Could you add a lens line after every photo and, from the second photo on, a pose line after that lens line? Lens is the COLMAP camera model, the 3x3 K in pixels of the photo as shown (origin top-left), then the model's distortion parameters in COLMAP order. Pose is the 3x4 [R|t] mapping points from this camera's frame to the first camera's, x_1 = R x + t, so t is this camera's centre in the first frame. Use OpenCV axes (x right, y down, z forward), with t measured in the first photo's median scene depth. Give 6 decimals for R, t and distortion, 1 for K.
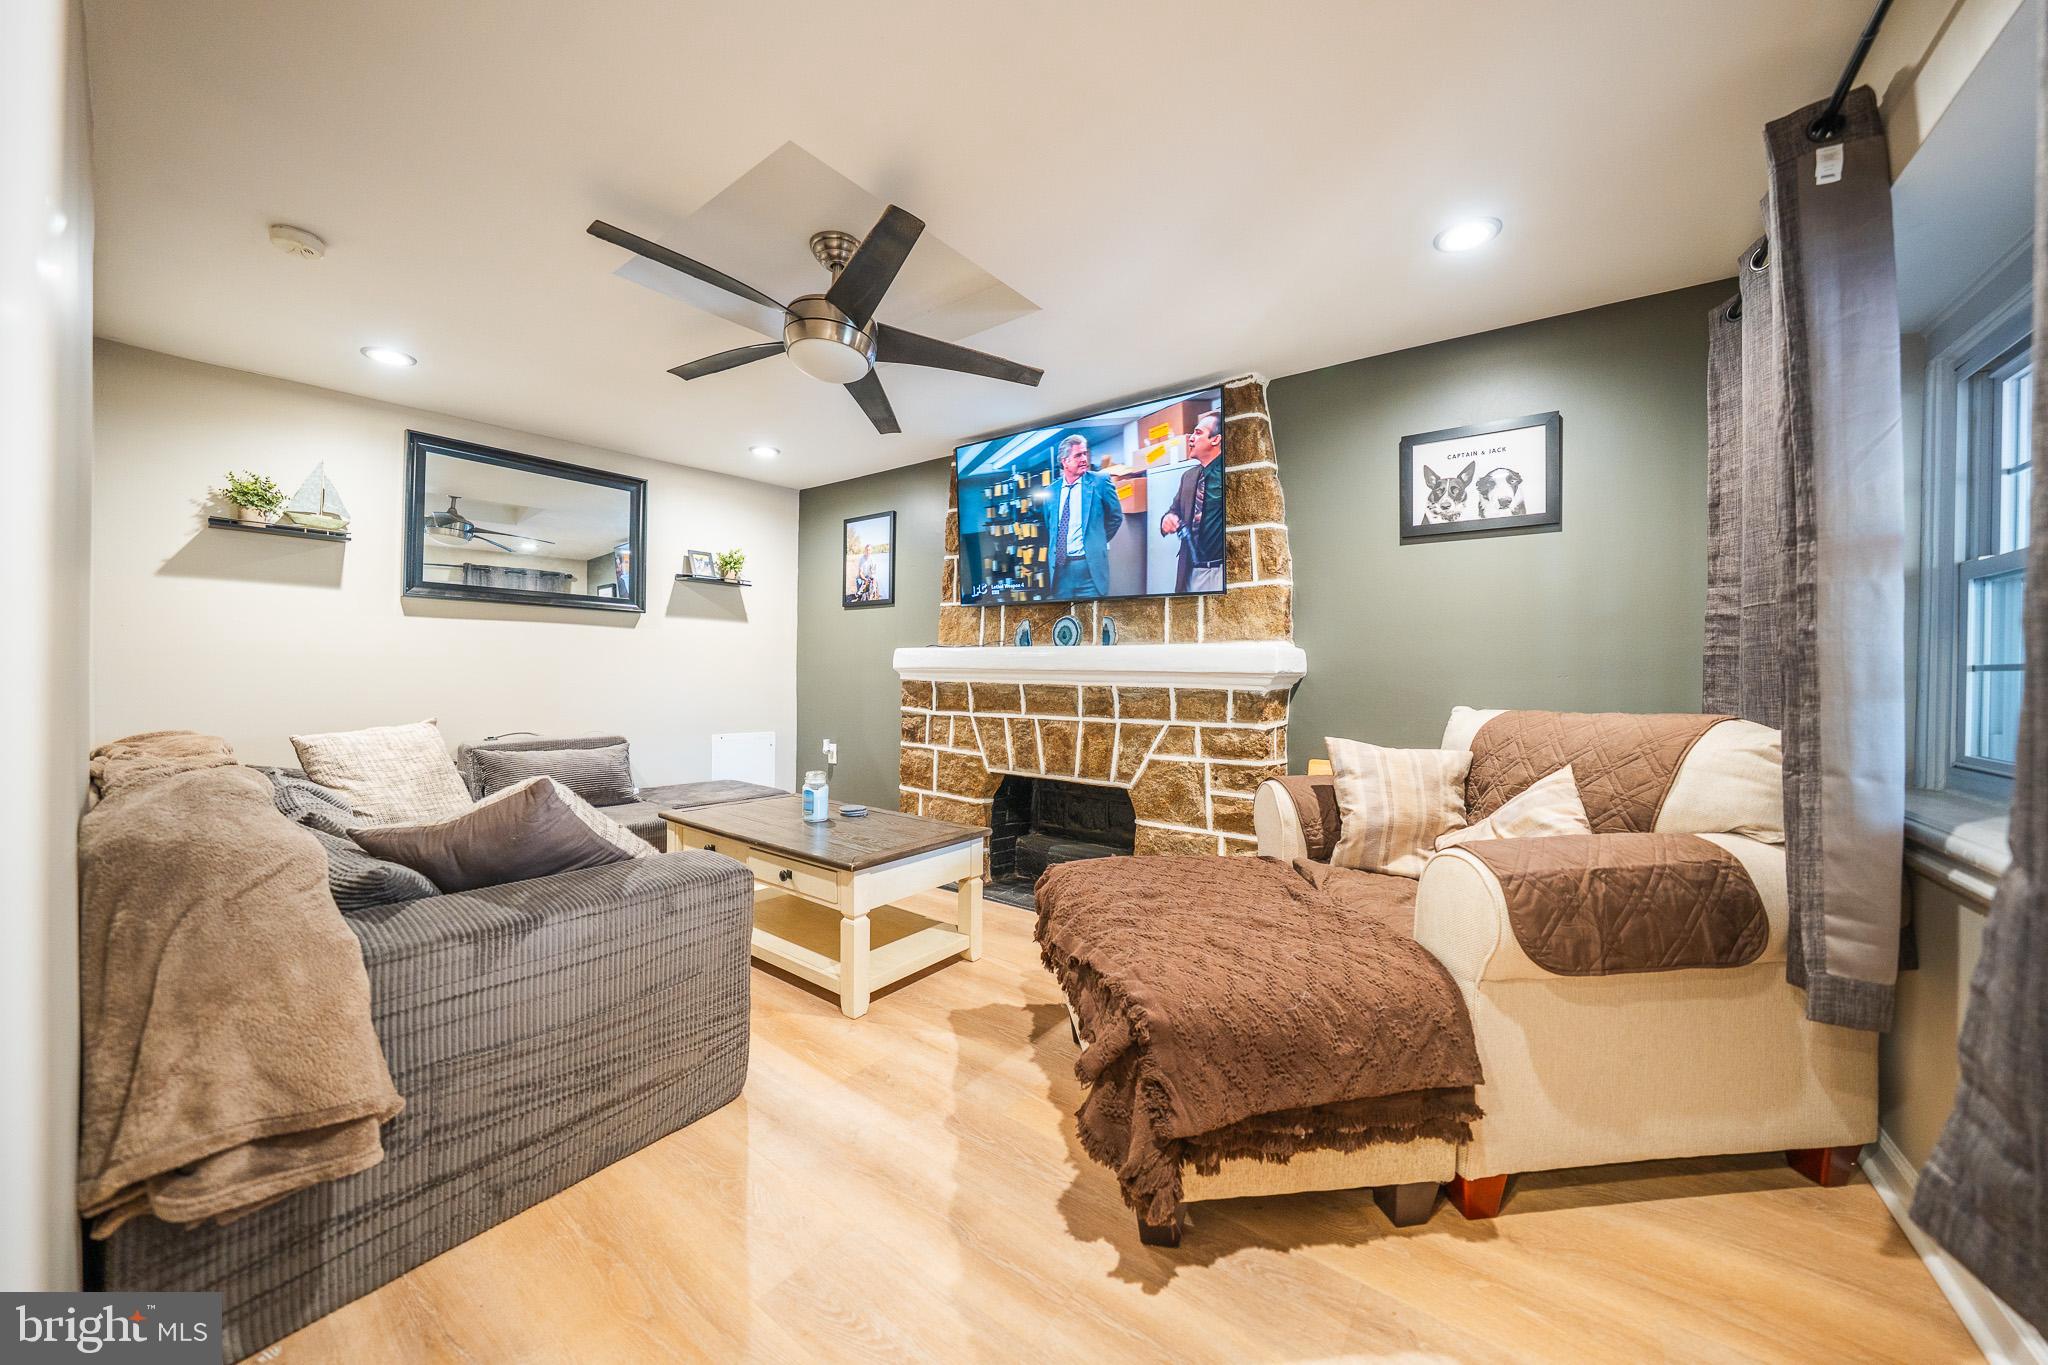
lens RADIAL K [[703.5, 0, 1020.5], [0, 703.5, 676.1], [0, 0, 1]] dist [-0.026938, 0.006163]
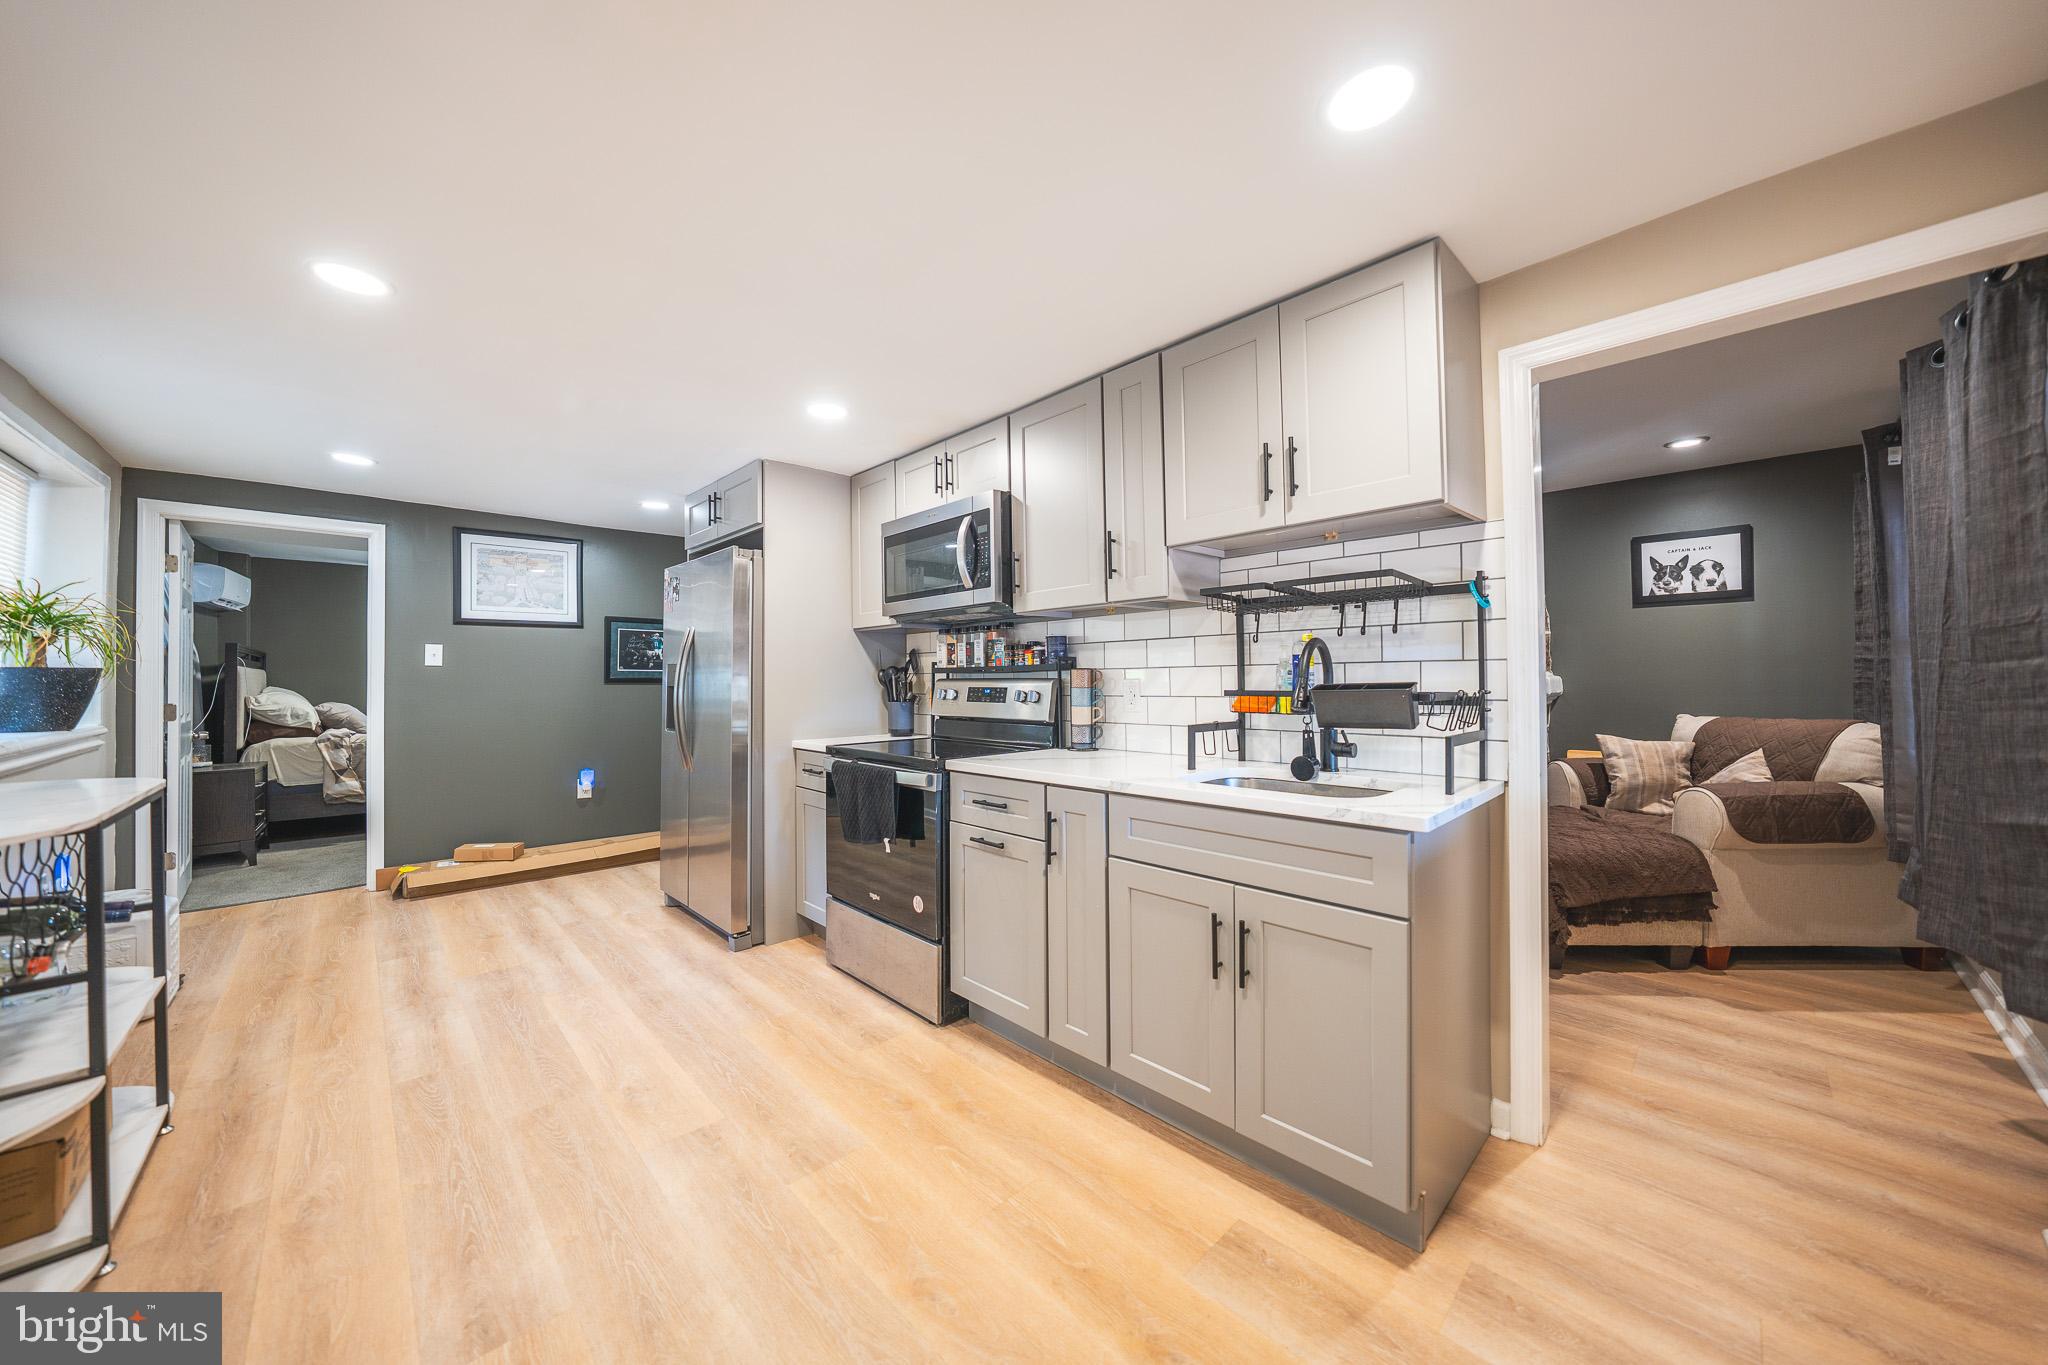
lens RADIAL K [[703.5, 0, 1020.5], [0, 703.5, 676.1], [0, 0, 1]] dist [-0.026938, 0.006163]
pose [[0.986291, -0.022414, -0.163488, -0.798160], [0.021576, 0.999743, -0.006894, -0.086597], [0.163600, 0.003272, 0.986521, -1.062729]]
